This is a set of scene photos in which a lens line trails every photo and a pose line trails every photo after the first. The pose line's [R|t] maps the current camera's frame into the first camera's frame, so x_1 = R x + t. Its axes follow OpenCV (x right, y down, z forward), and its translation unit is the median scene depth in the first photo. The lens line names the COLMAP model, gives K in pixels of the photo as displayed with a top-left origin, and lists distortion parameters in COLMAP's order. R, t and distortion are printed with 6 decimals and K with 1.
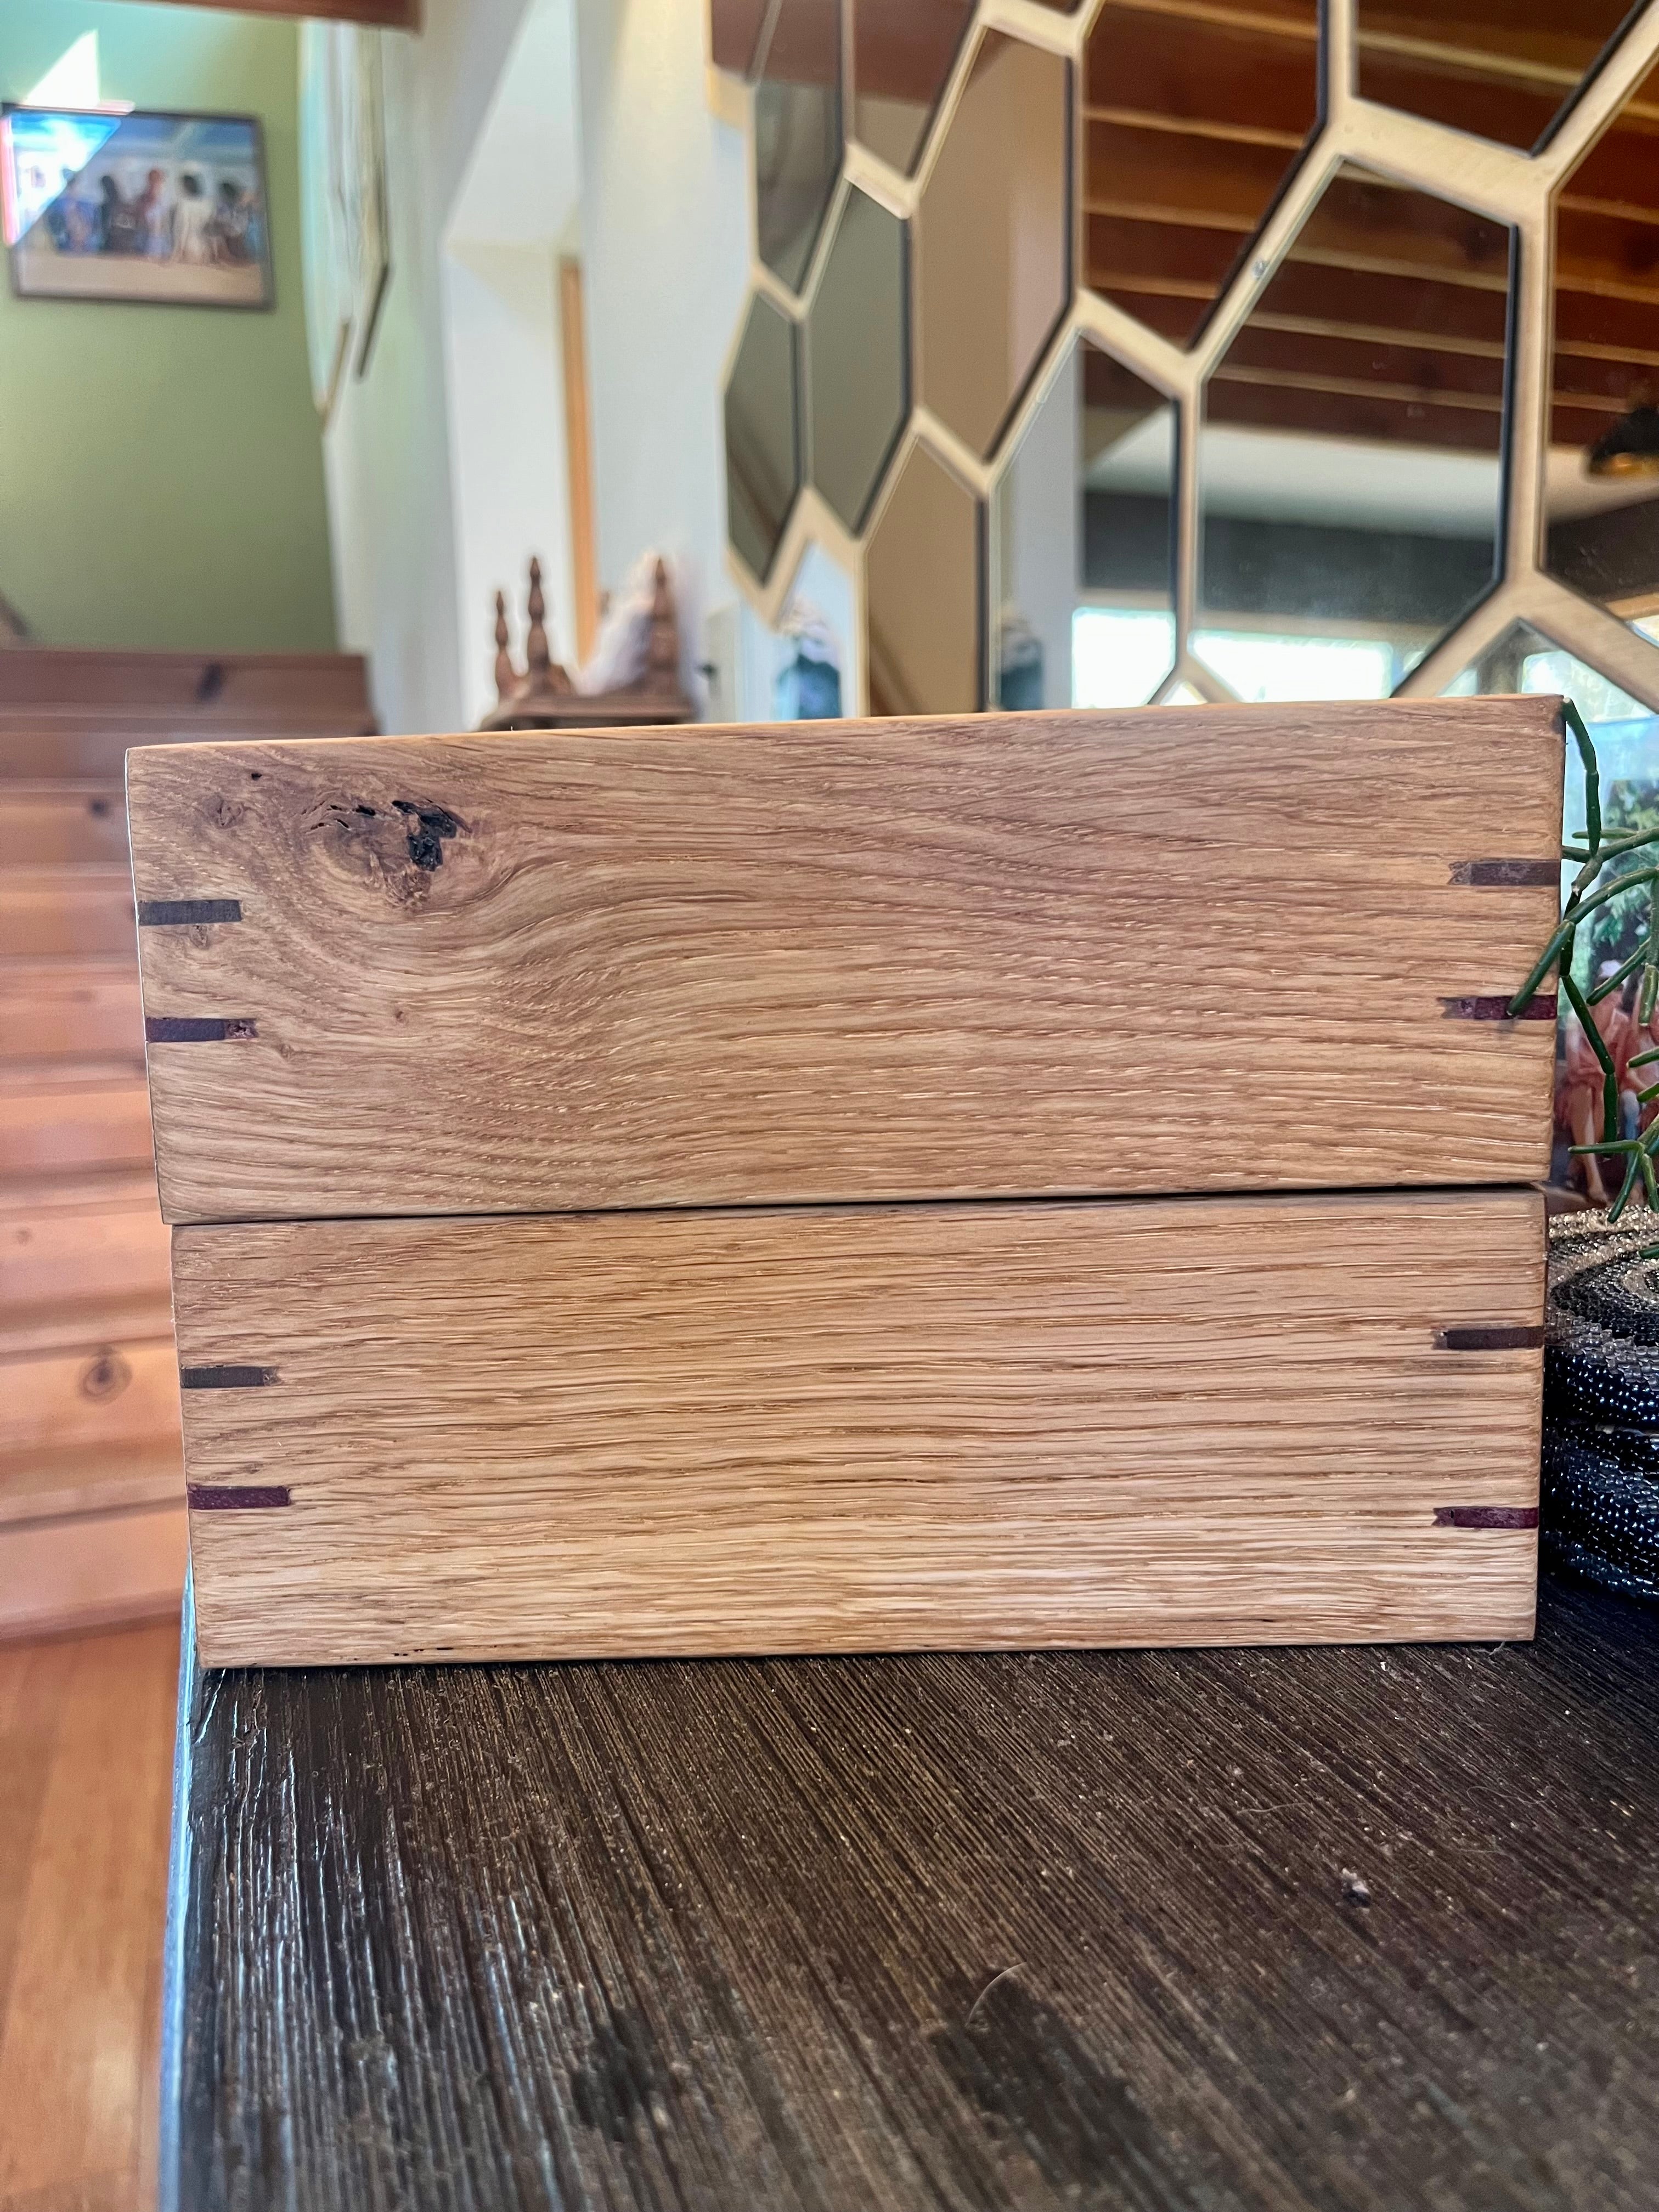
lens RADIAL K [[1698.2, 0, 846.5], [0, 1698.2, 1102.9], [0, 0, 1]] dist [0.001073, -0.006440]
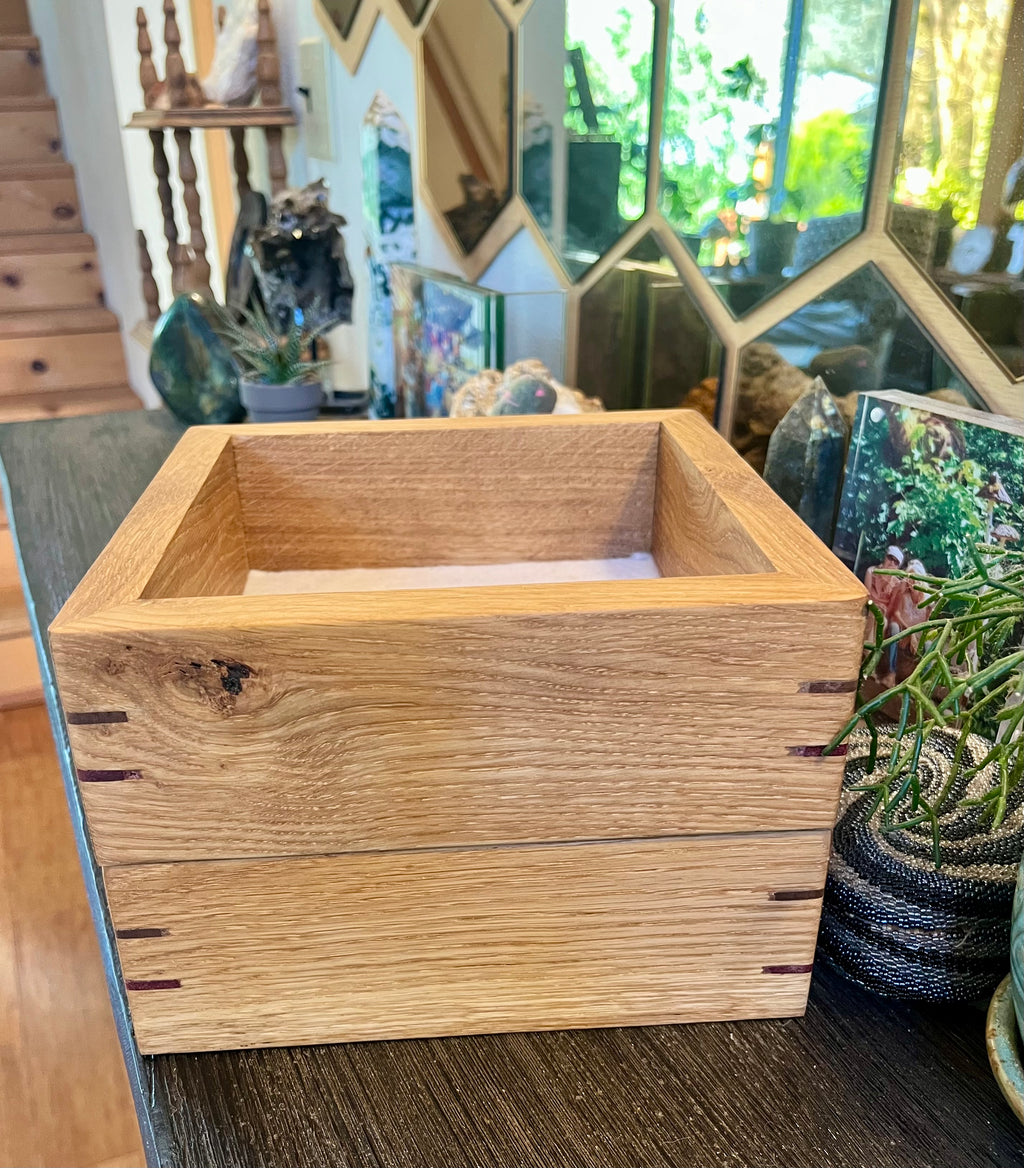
lens RADIAL K [[1115.7, 0, 494.6], [0, 1115.7, 719.0], [0, 0, 1]] dist [0.024401, -0.024162]
pose [[0.996721, -0.026765, 0.076366, -0.064791], [-0.000977, 0.939668, 0.342087, -0.505077], [-0.080915, -0.341040, 0.936560, -0.117868]]
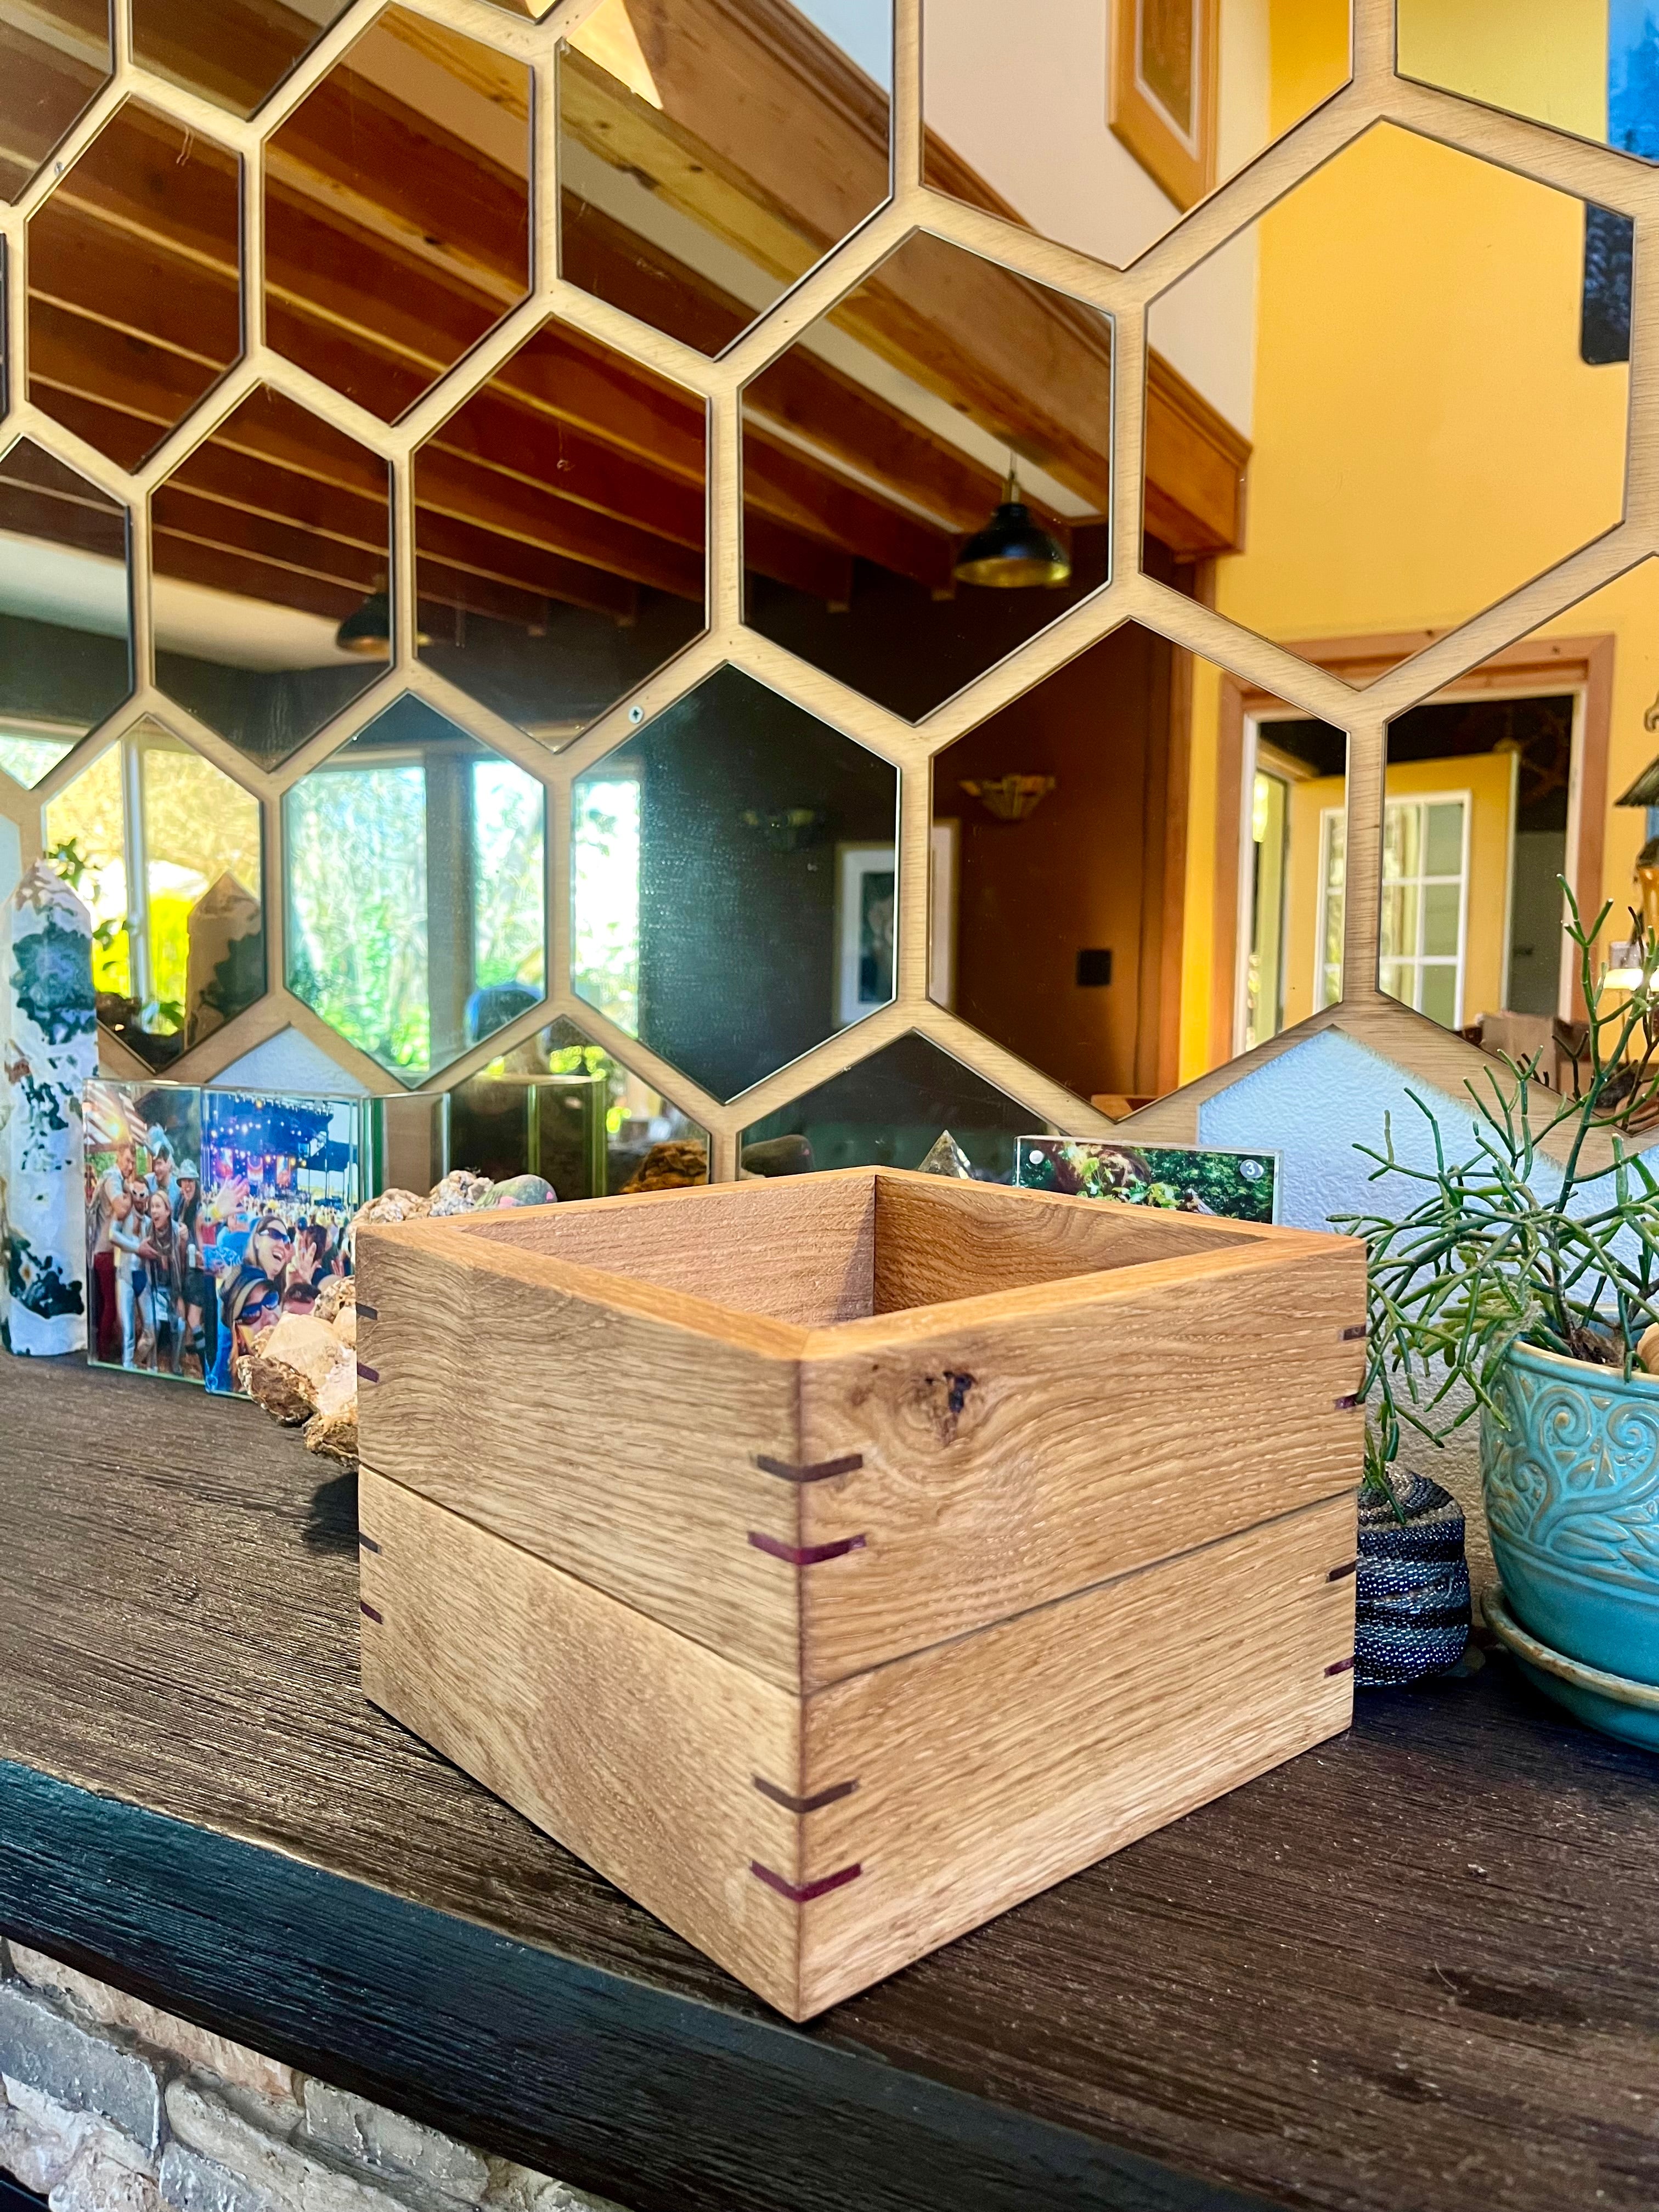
lens RADIAL K [[1678.7, 0, 829.5], [0, 1678.7, 1106.0], [0, 0, 1]] dist [0.063746, -0.157565]
pose [[0.747364, -0.032563, 0.663616, -1.305509], [0.070686, 0.997027, -0.030684, -0.368454], [-0.660643, 0.069841, 0.747444, -0.067446]]
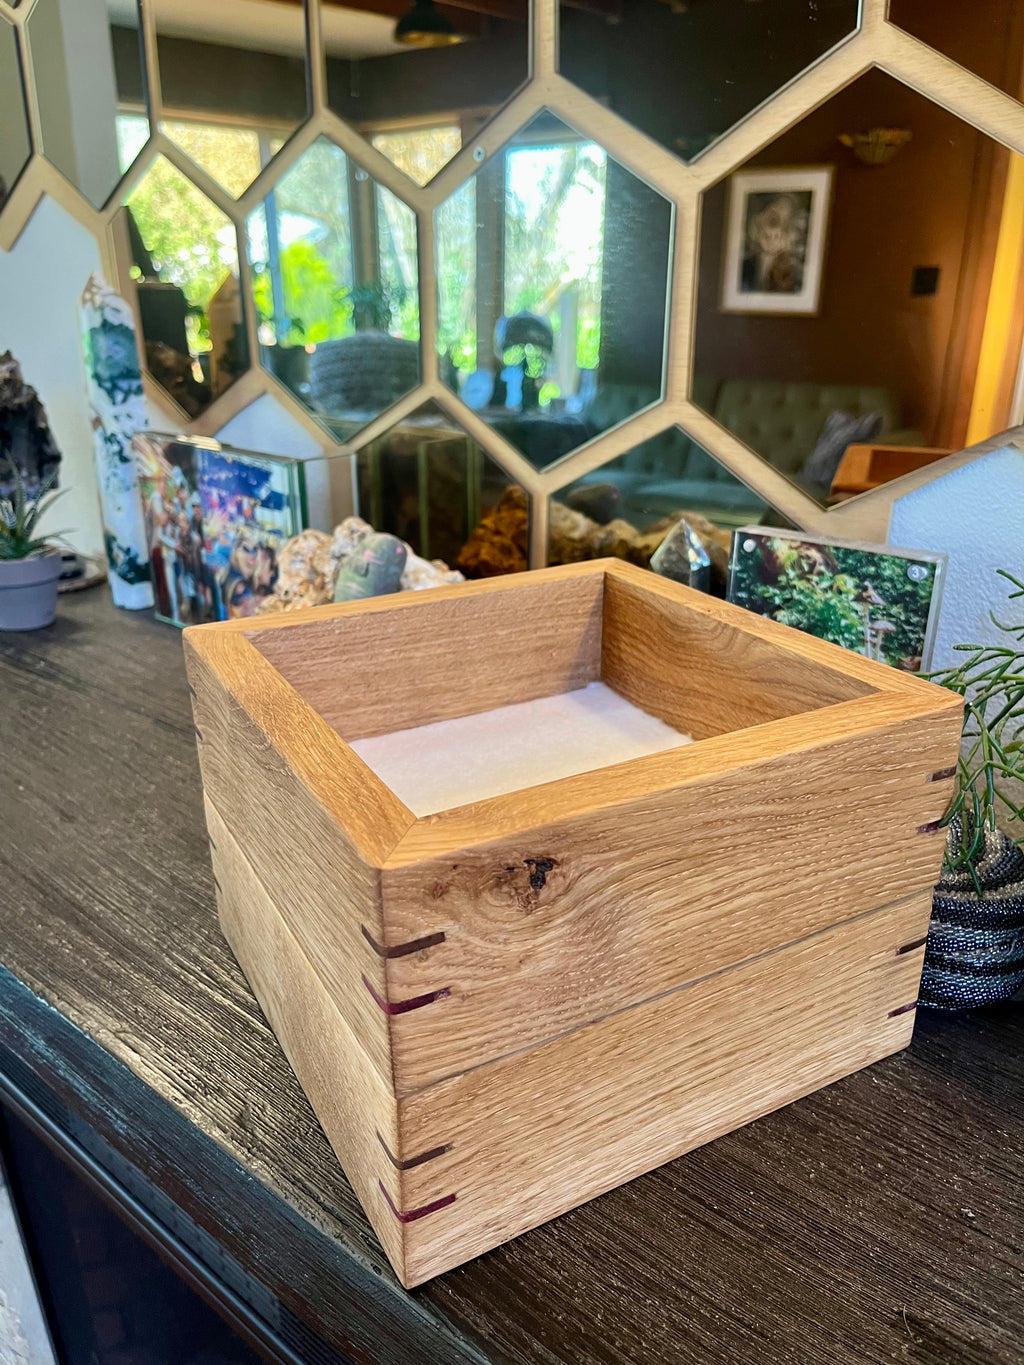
lens RADIAL K [[1055.7, 0, 512.0], [0, 1055.7, 682.5], [0, 0, 1]] dist [0.009651, -0.006270]
pose [[0.866466, -0.168313, 0.470009, -0.760495], [0.057094, 0.968685, 0.241639, -0.623051], [-0.495961, -0.182538, 0.848942, 0.086173]]
